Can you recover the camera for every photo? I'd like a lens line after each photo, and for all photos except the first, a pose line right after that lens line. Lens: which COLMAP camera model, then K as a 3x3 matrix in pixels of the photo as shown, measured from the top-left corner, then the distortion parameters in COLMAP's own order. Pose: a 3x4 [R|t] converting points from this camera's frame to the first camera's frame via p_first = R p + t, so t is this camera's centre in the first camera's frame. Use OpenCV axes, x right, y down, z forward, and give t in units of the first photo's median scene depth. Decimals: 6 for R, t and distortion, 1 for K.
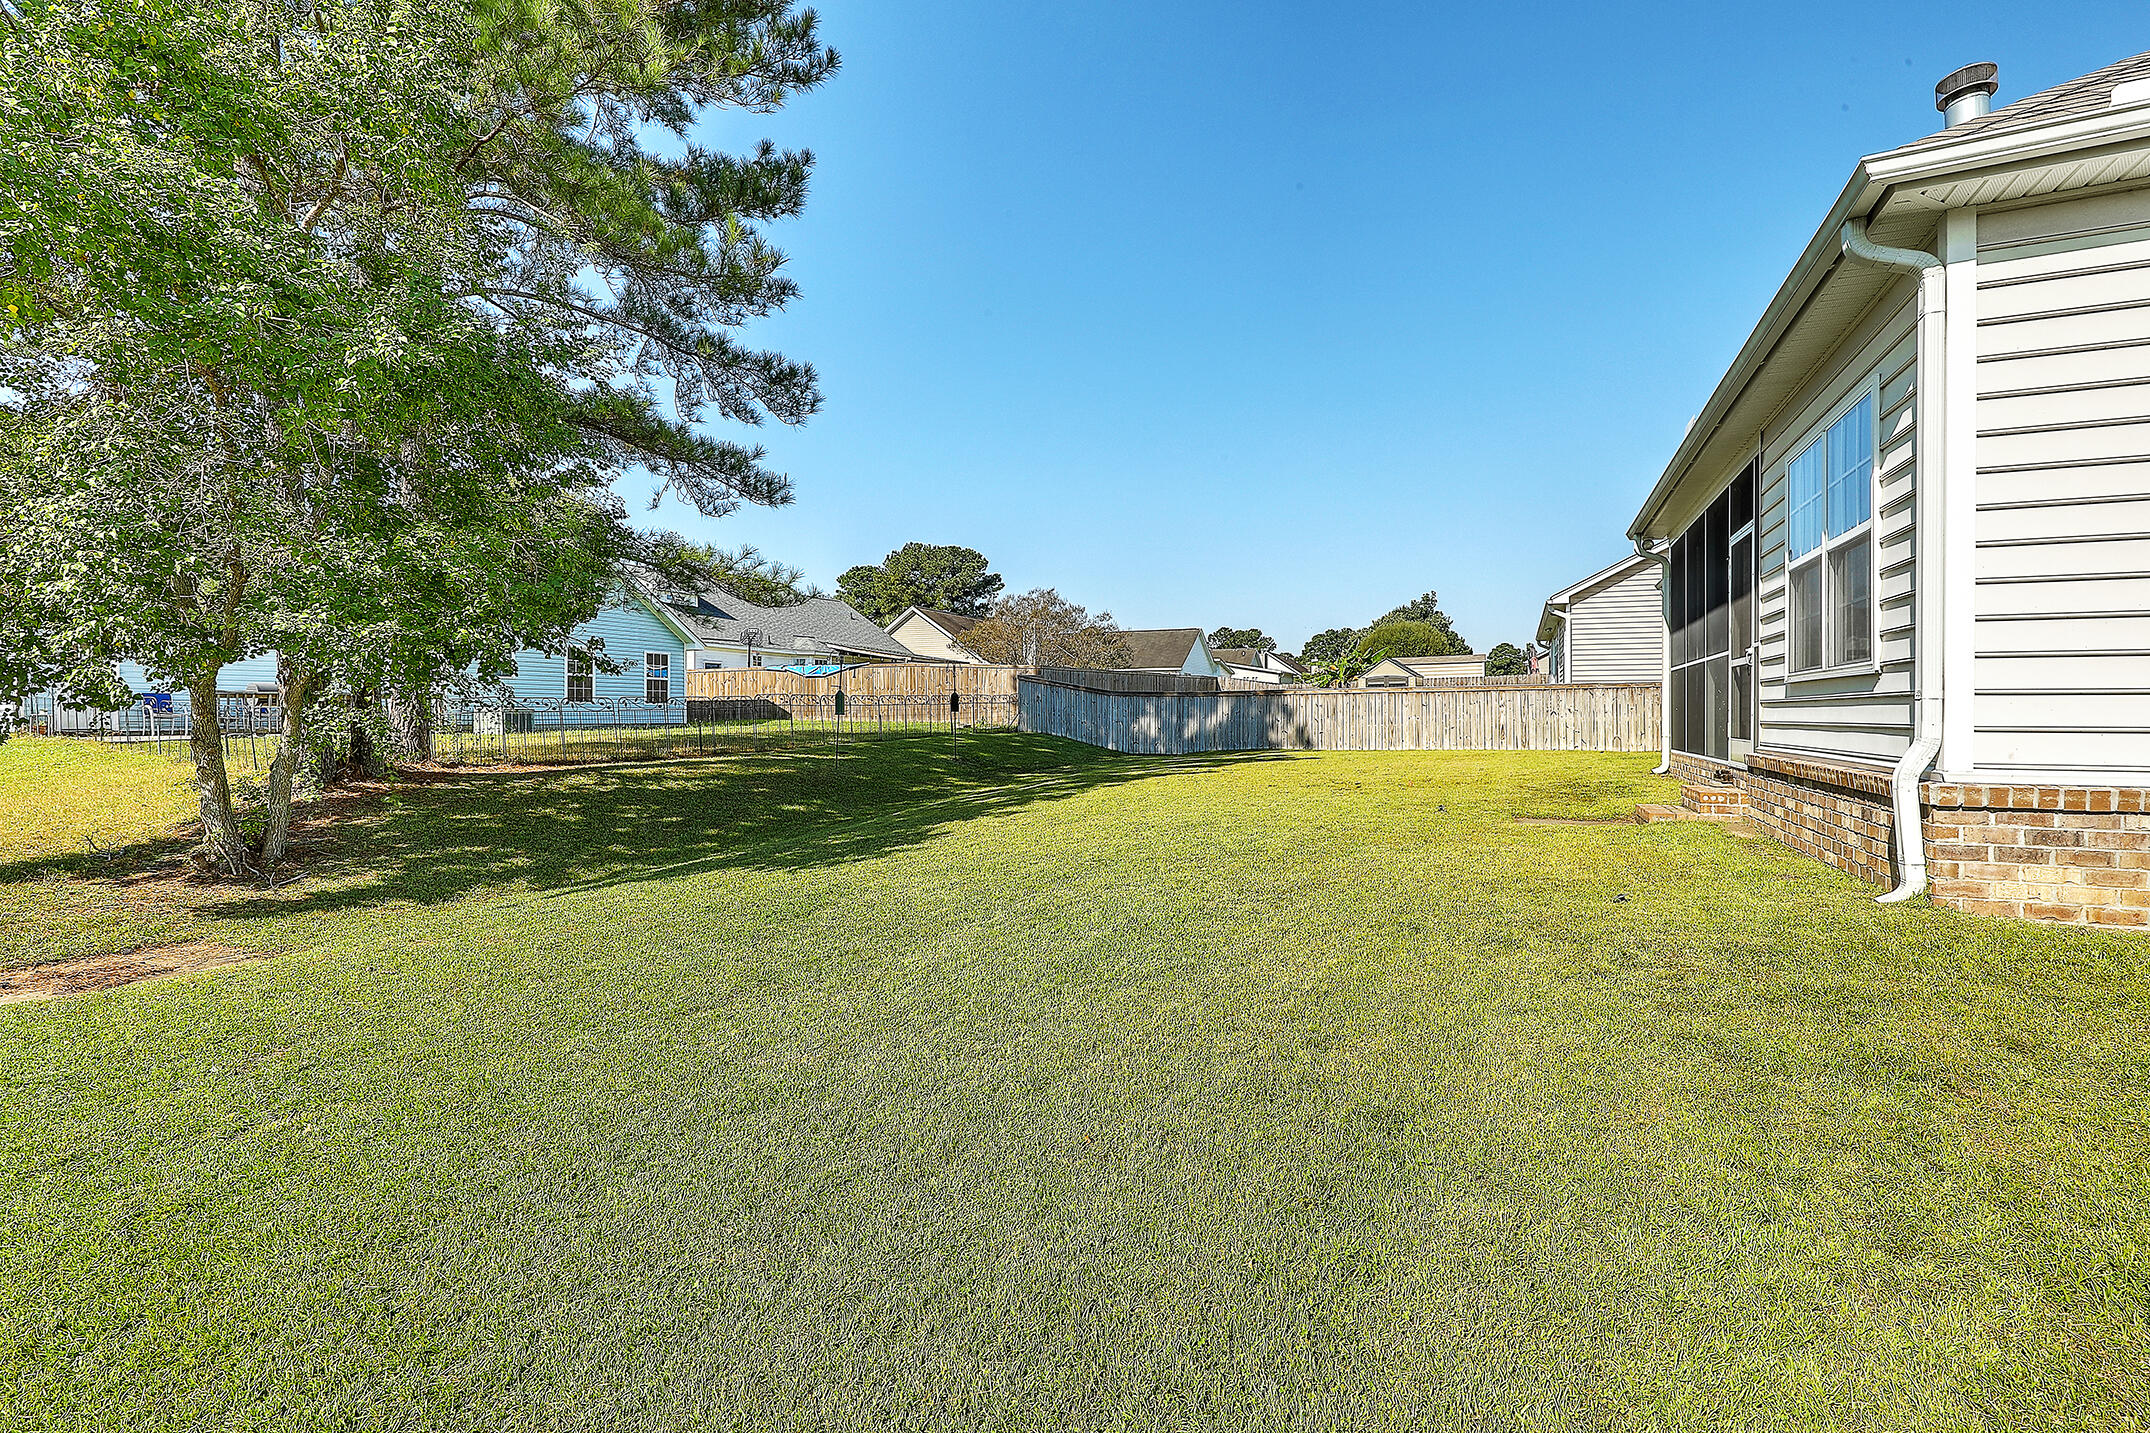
lens RADIAL K [[993.5, 0, 1078.1], [0, 993.5, 716.5], [0, 0, 1]] dist [-0.001296, -0.000343]
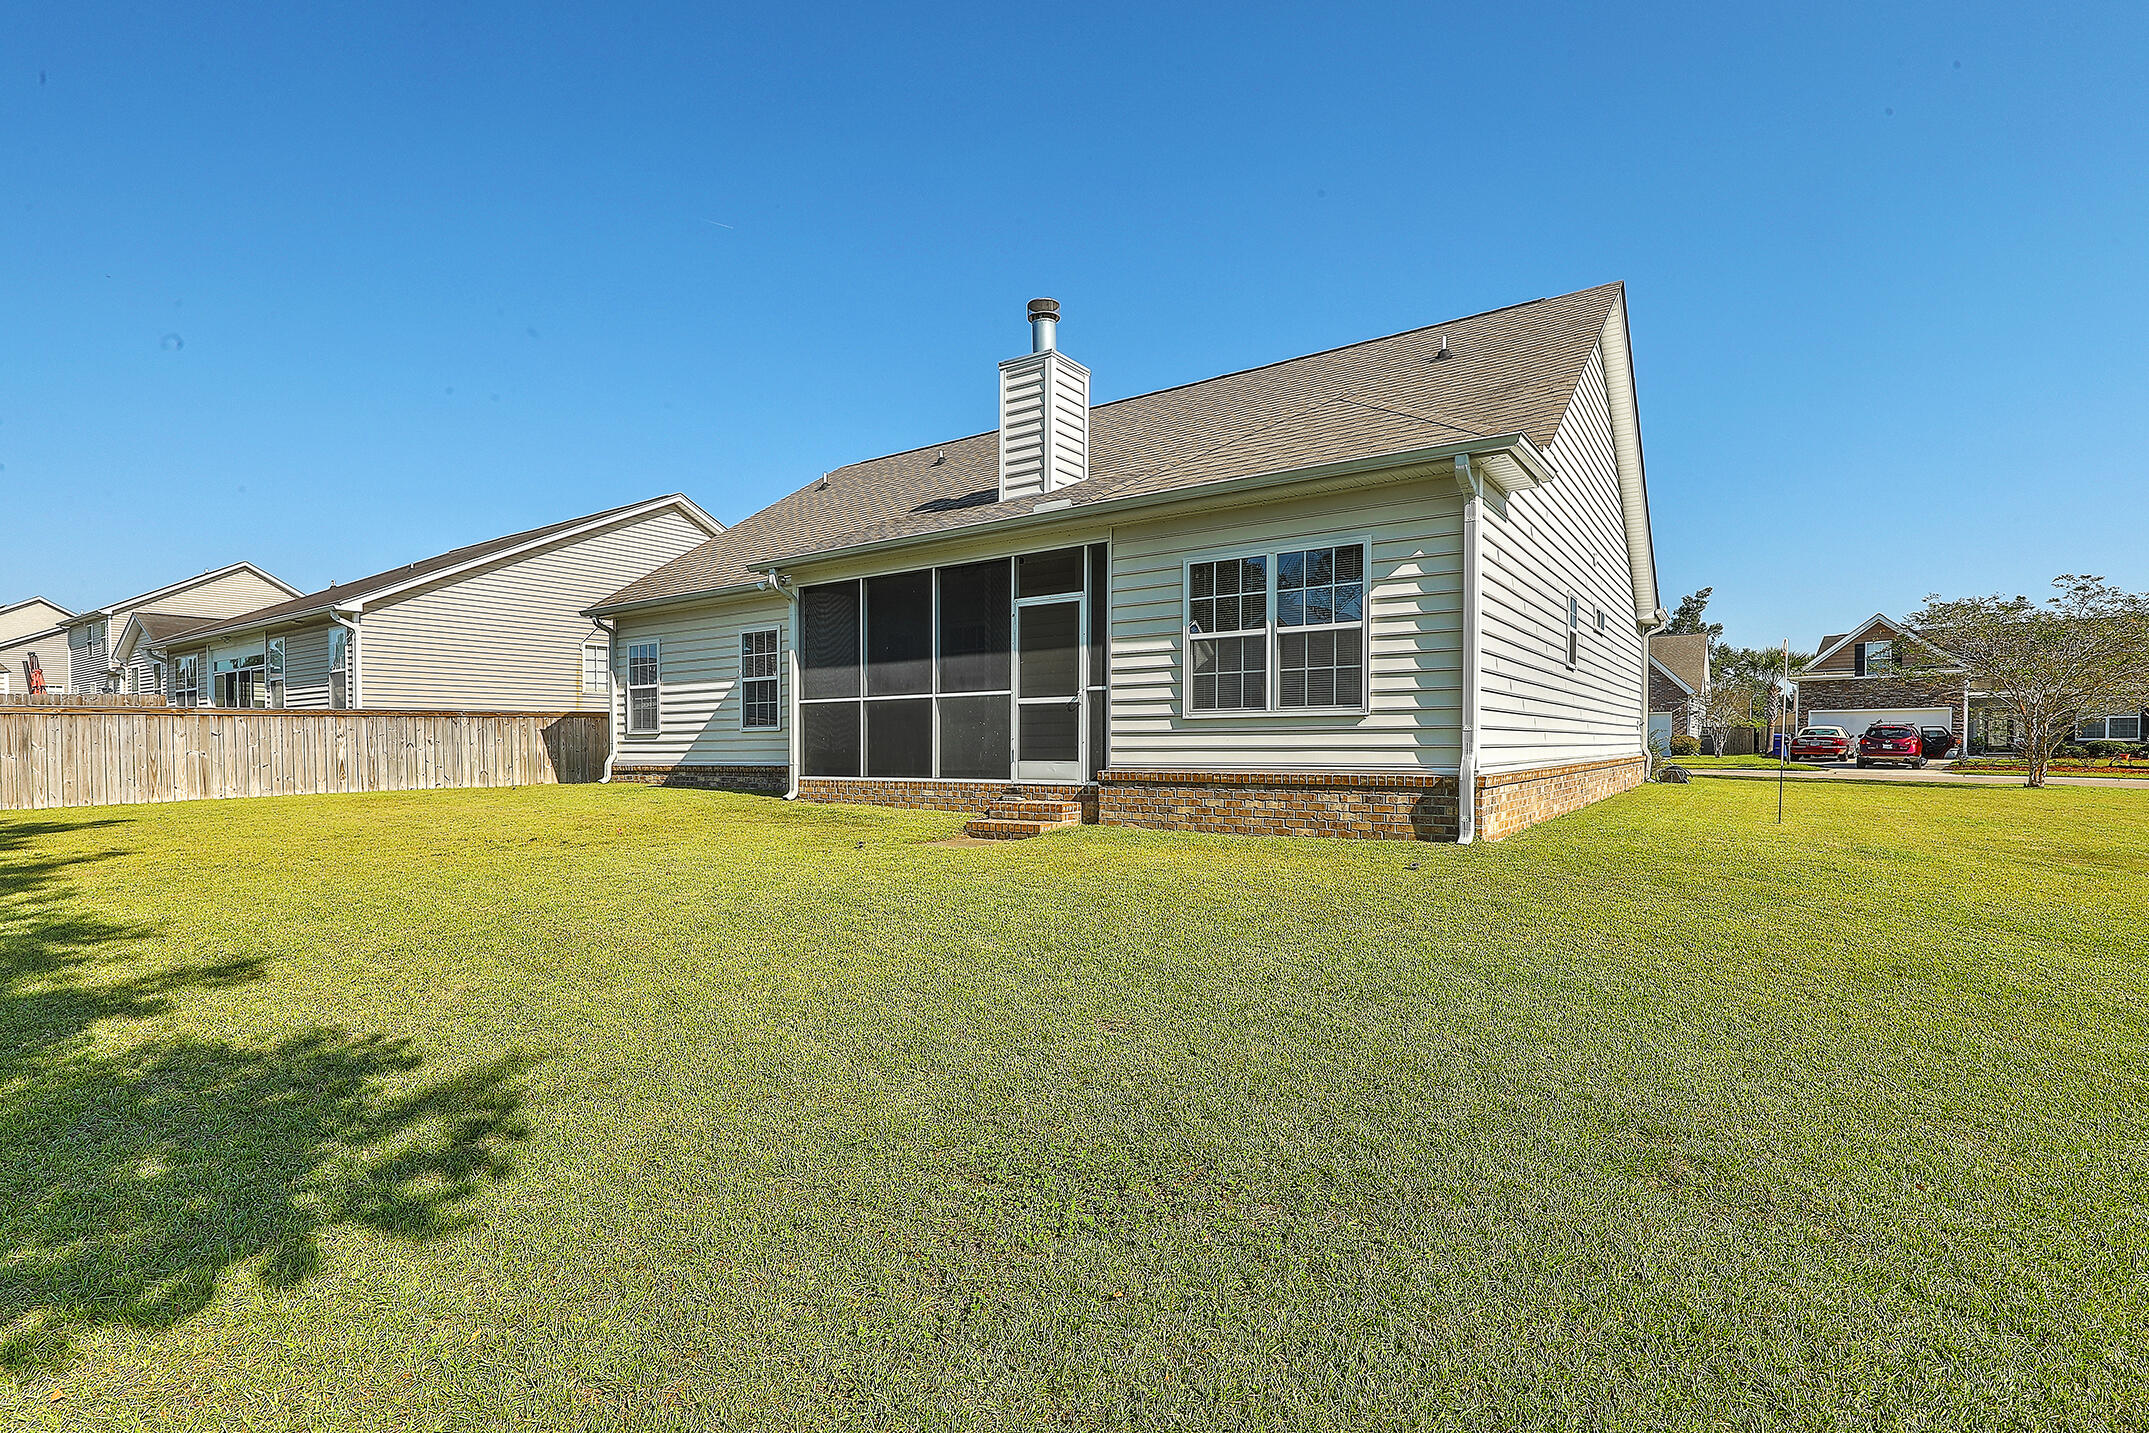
lens RADIAL K [[993.0, 0, 1078.7], [0, 993.0, 727.8], [0, 0, 1]] dist [-0.001296, -0.000343]
pose [[0.187671, 0.014665, 0.982122, -0.233440], [0.007491, 0.999838, -0.016361, 0.000094], [-0.982203, 0.010428, 0.187531, 0.303411]]
